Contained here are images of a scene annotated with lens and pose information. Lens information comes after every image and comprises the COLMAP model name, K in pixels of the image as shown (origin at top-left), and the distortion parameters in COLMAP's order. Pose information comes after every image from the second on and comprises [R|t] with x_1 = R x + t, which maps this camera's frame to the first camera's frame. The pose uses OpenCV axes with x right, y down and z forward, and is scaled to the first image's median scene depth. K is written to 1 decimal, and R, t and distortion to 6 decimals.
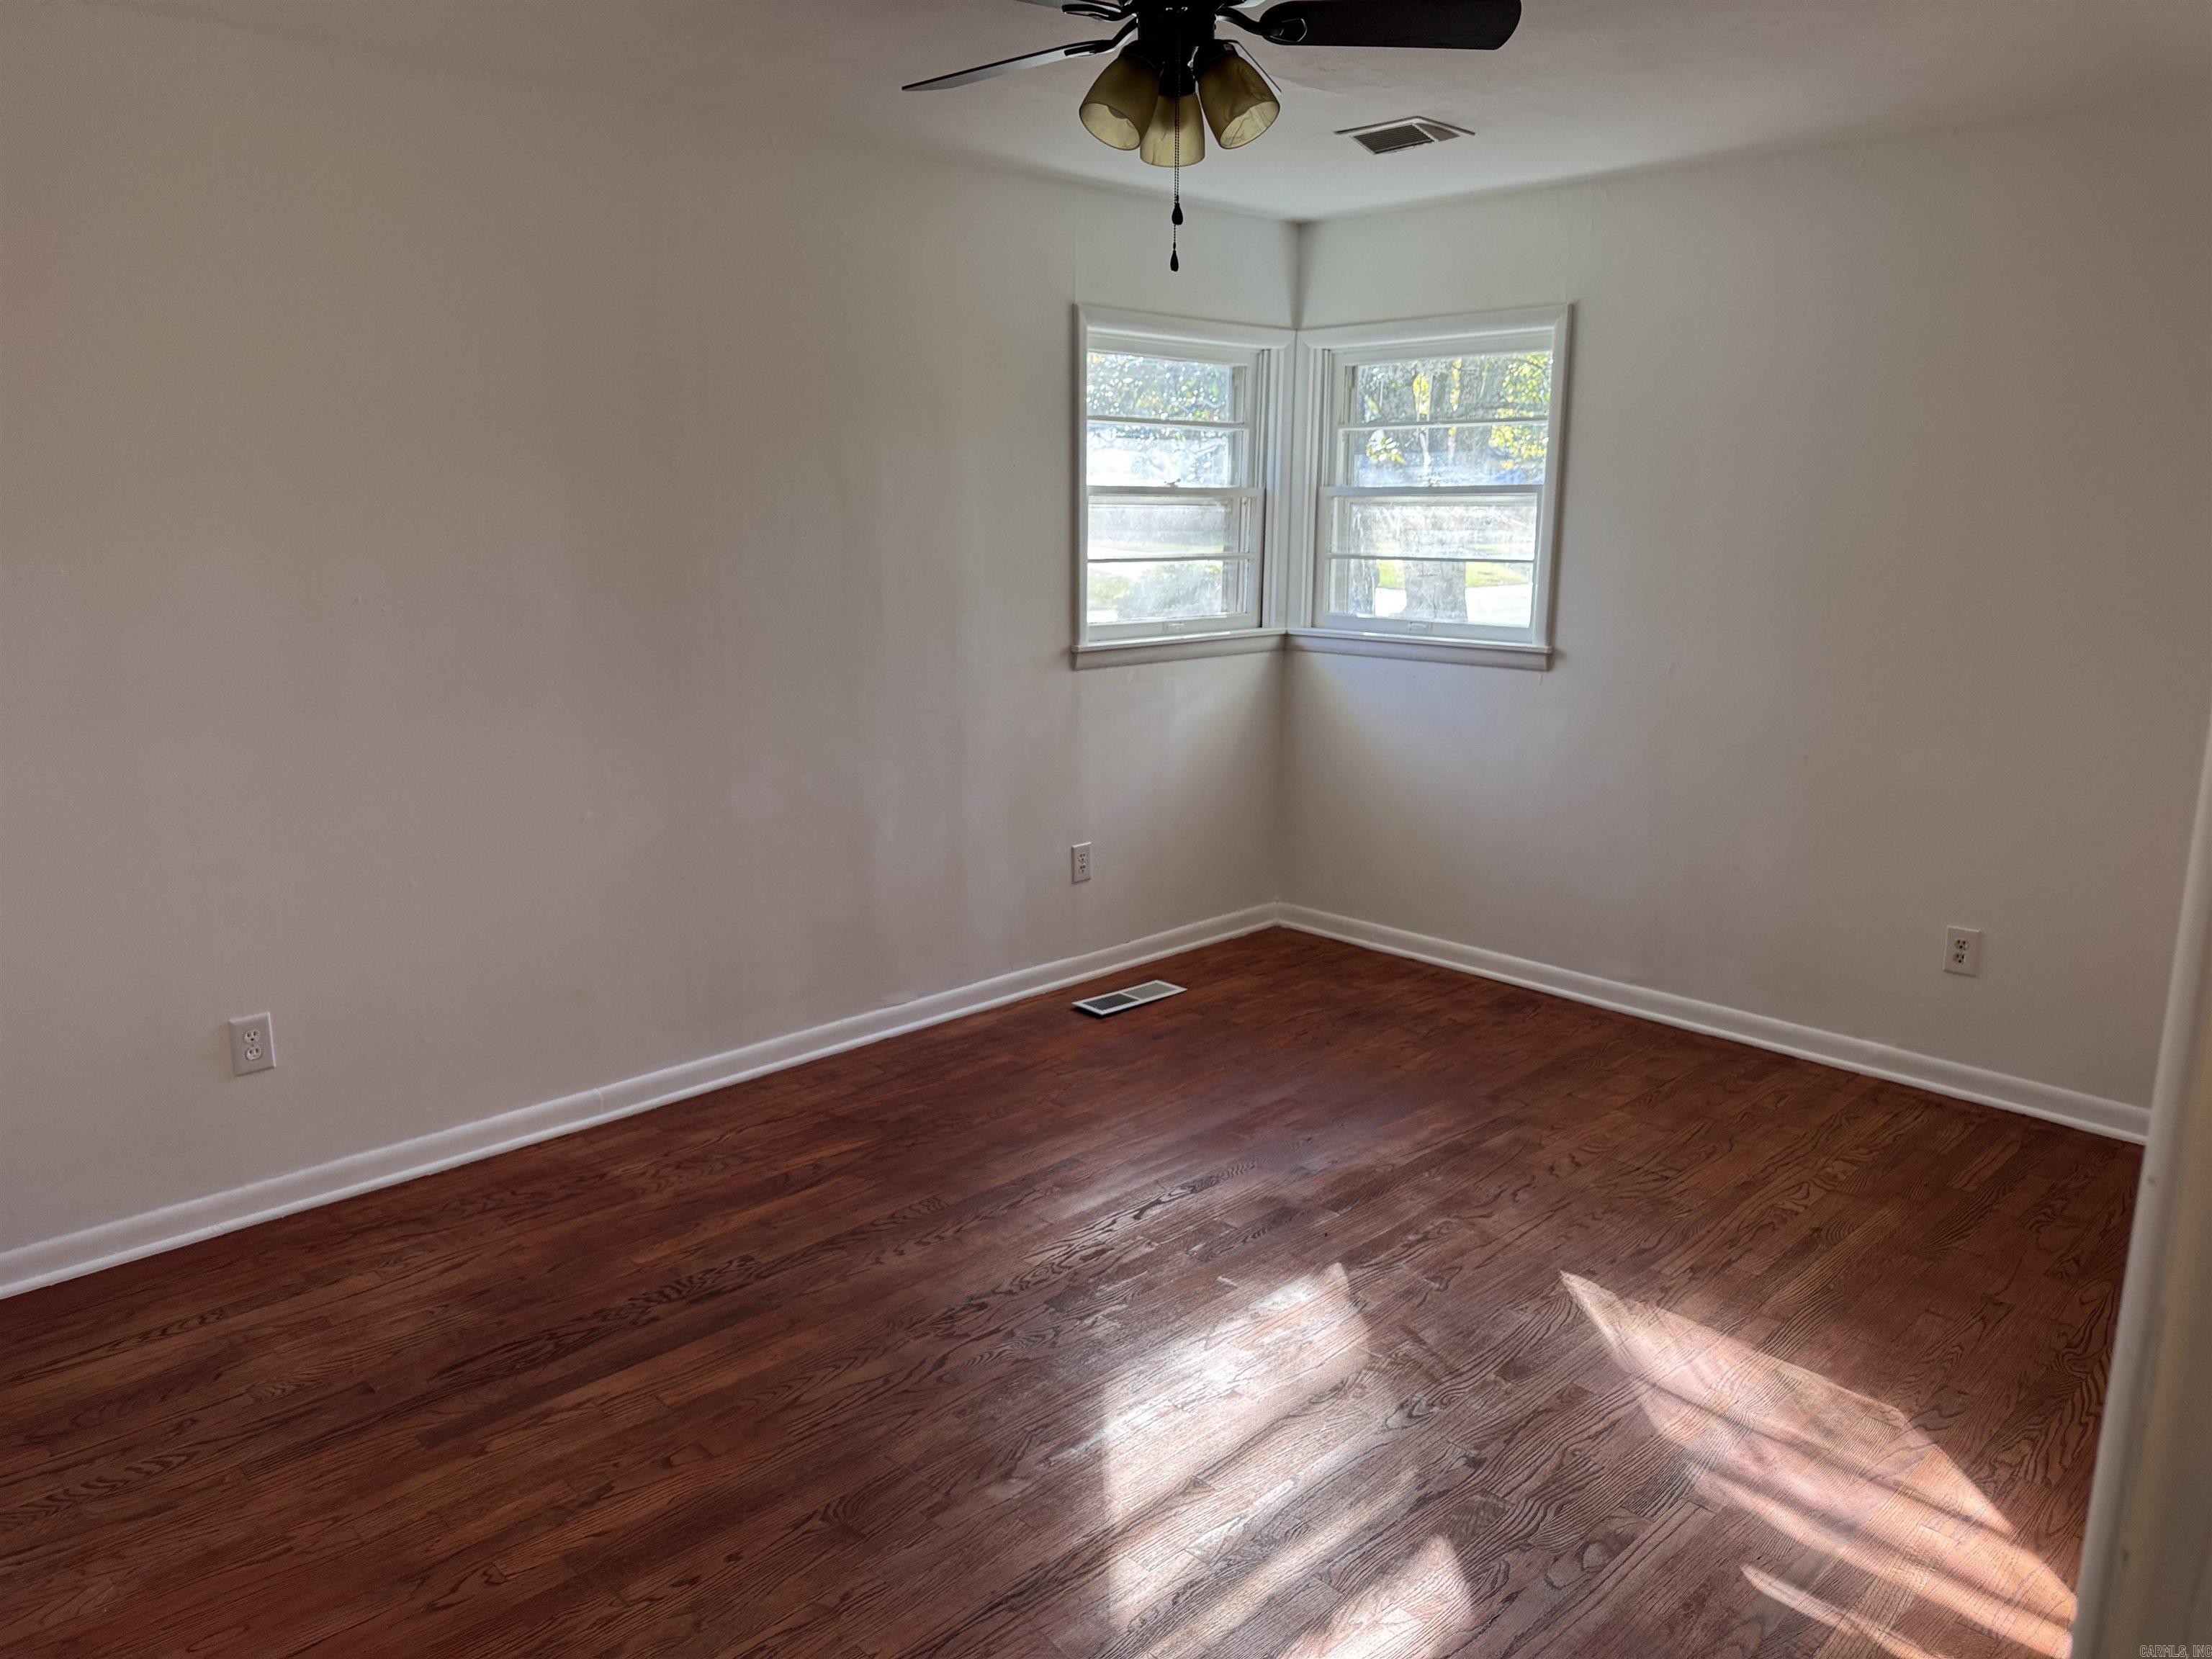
lens RADIAL K [[1543.8, 0, 1106.0], [0, 1543.8, 829.5], [0, 0, 1]] dist [0.124300, -0.169170]
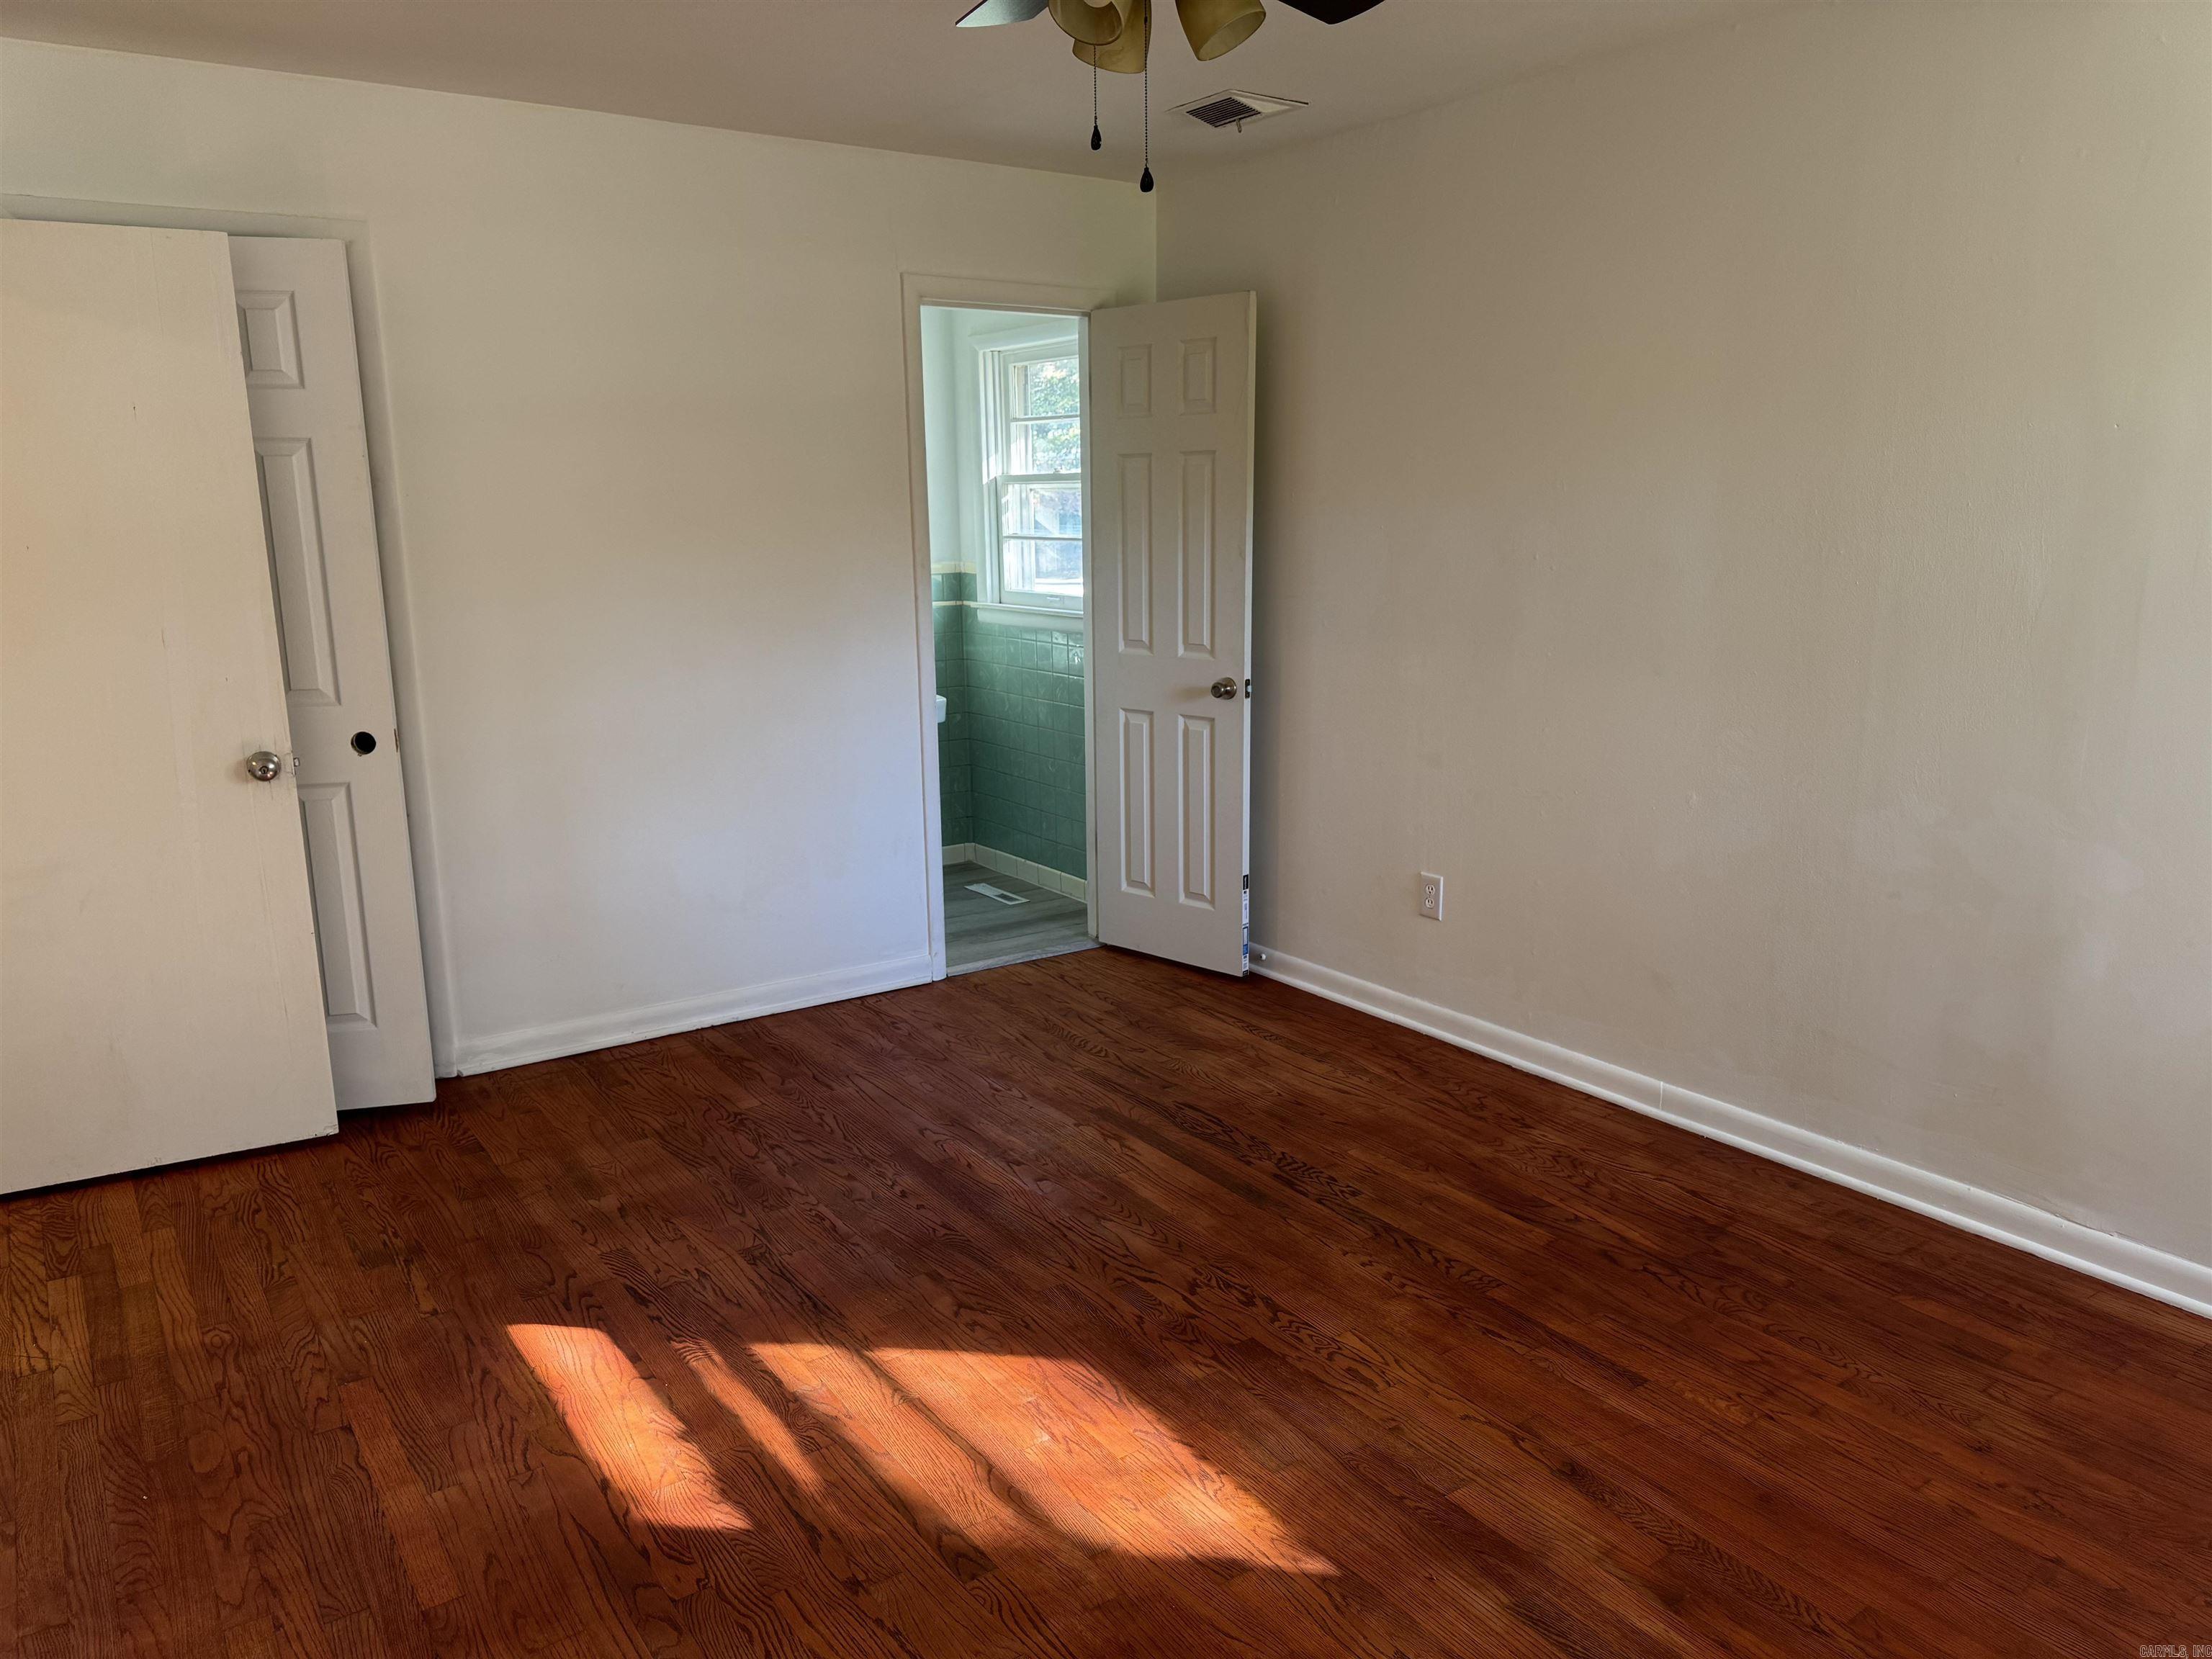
lens RADIAL K [[1543.8, 0, 1106.0], [0, 1543.8, 829.5], [0, 0, 1]] dist [0.124300, -0.169170]
pose [[-0.158384, 0.203650, -0.966148, 0.789566], [-0.193778, 0.953059, 0.232658, -0.176121], [0.968176, 0.224067, -0.111486, 0.939838]]
